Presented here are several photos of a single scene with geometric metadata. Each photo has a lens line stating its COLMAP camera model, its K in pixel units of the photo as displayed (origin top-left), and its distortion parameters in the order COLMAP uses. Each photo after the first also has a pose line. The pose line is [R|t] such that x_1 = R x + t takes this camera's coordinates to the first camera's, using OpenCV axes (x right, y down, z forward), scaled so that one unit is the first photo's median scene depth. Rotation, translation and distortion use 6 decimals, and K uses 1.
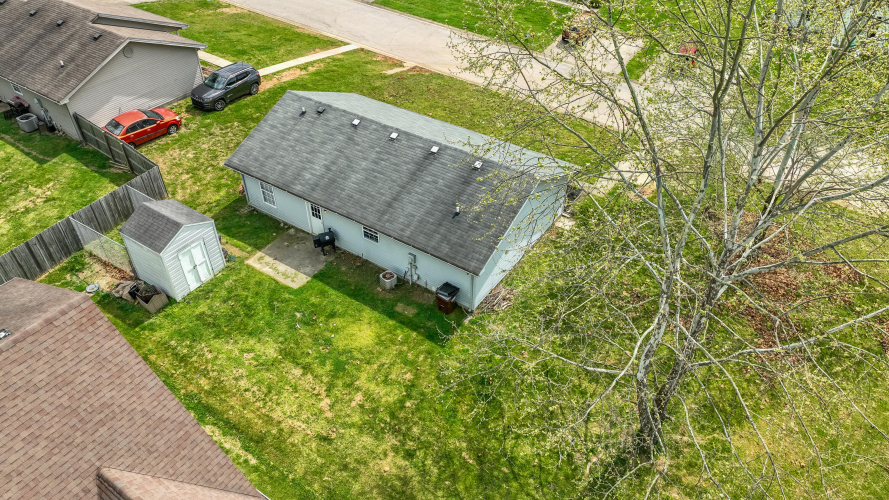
lens RADIAL K [[622.8, 0, 444.7], [0, 622.8, 248.4], [0, 0, 1]] dist [-0.005803, 0.014107]
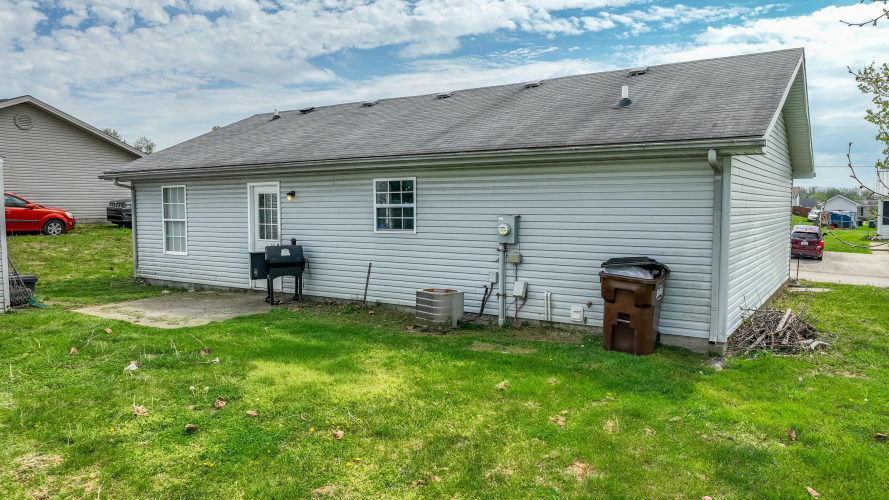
lens RADIAL K [[622.8, 0, 444.1], [0, 622.8, 213.9], [0, 0, 1]] dist [-0.005803, 0.014107]
pose [[0.999943, -0.000741, 0.010658, -0.100361], [0.007261, 0.778935, -0.627063, 0.254945], [-0.007837, 0.627105, 0.778895, 0.757705]]
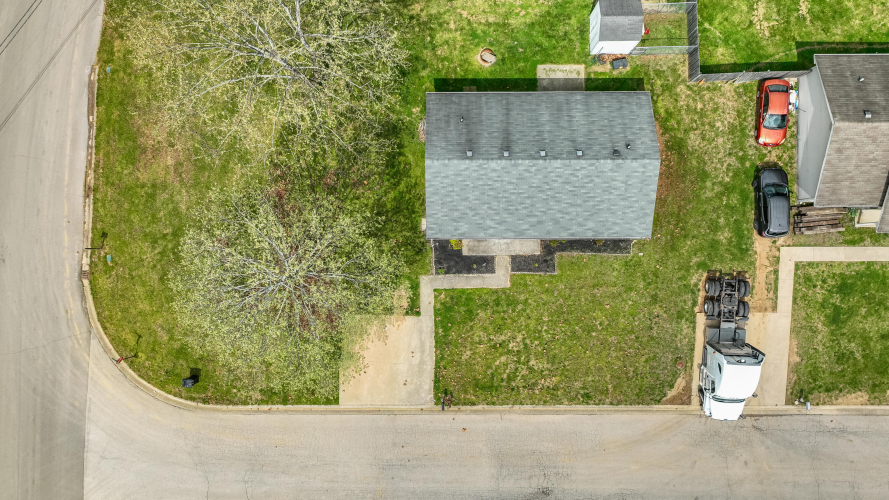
lens RADIAL K [[622.8, 0, 443.6], [0, 622.8, 248.6], [0, 0, 1]] dist [-0.005803, 0.014107]
pose [[-0.827951, 0.560701, -0.010539, 0.260714], [-0.355691, -0.510511, 0.782855, -1.456619], [0.433568, 0.651915, 0.622115, 0.236982]]
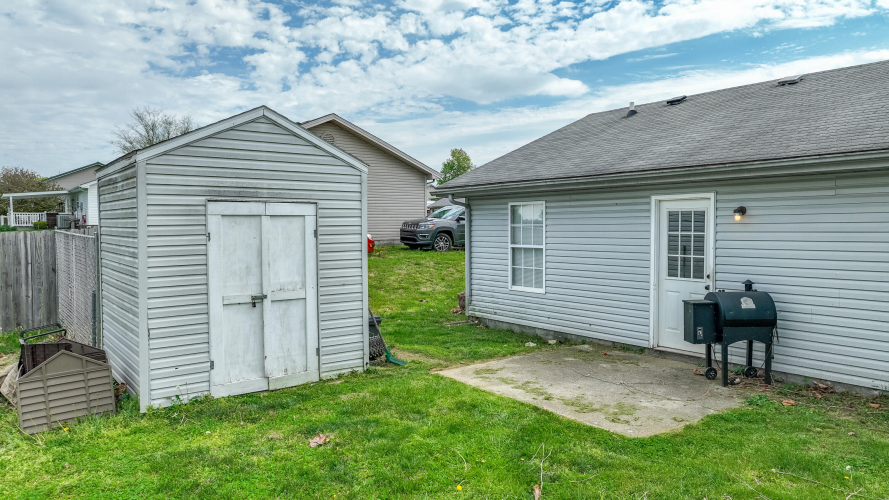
lens RADIAL K [[622.8, 0, 448.7], [0, 622.8, 252.5], [0, 0, 1]] dist [-0.005803, 0.014107]
pose [[0.946282, 0.013196, -0.323072, -0.255447], [-0.204906, 0.797398, -0.567601, 0.160304], [0.250127, 0.603310, 0.757267, 0.867594]]
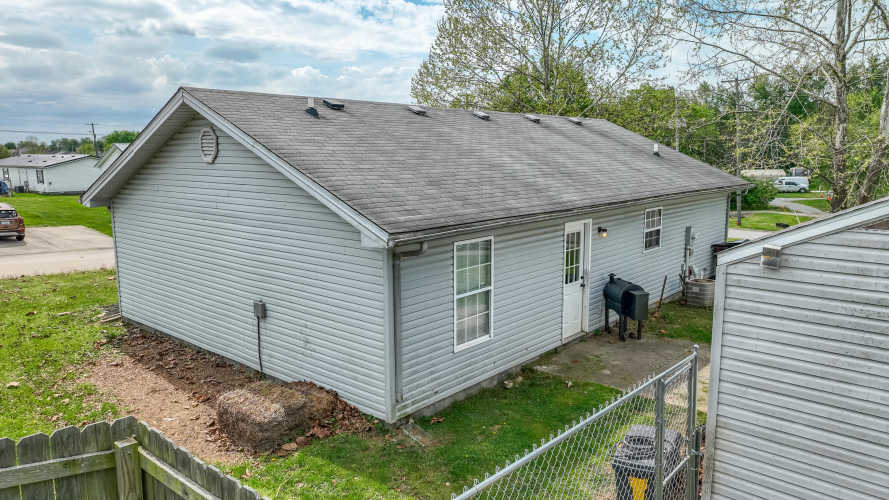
lens RADIAL K [[622.8, 0, 443.1], [0, 622.8, 244.3], [0, 0, 1]] dist [-0.005803, 0.014107]
pose [[0.122716, -0.140583, 0.982434, -0.711714], [0.638749, 0.768821, 0.030229, -0.156033], [-0.759566, 0.623820, 0.184144, 1.148403]]
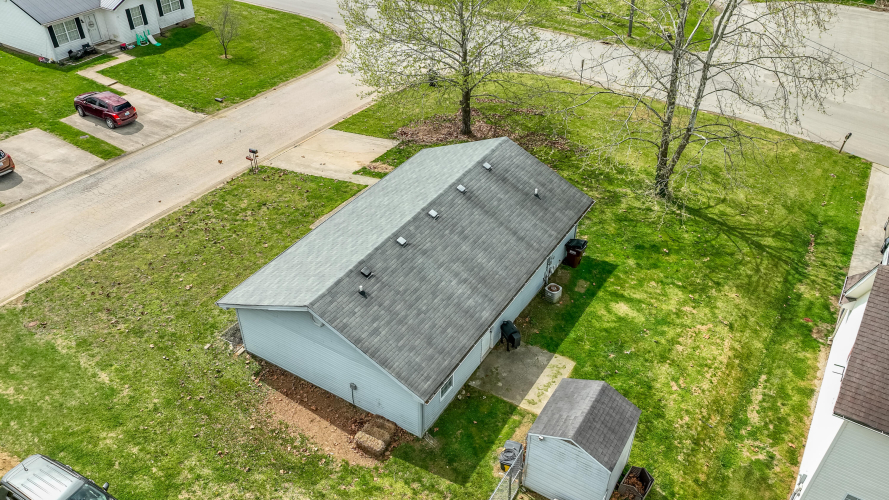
lens RADIAL K [[715.4, 0, 443.1], [0, 715.4, 252.1], [0, 0, 1]] dist [-0.013012, -0.002798]
pose [[-0.044654, -0.590475, 0.805819, -1.069875], [0.630431, 0.609069, 0.481239, -0.720754], [-0.774959, 0.529503, 0.345057, 0.774078]]
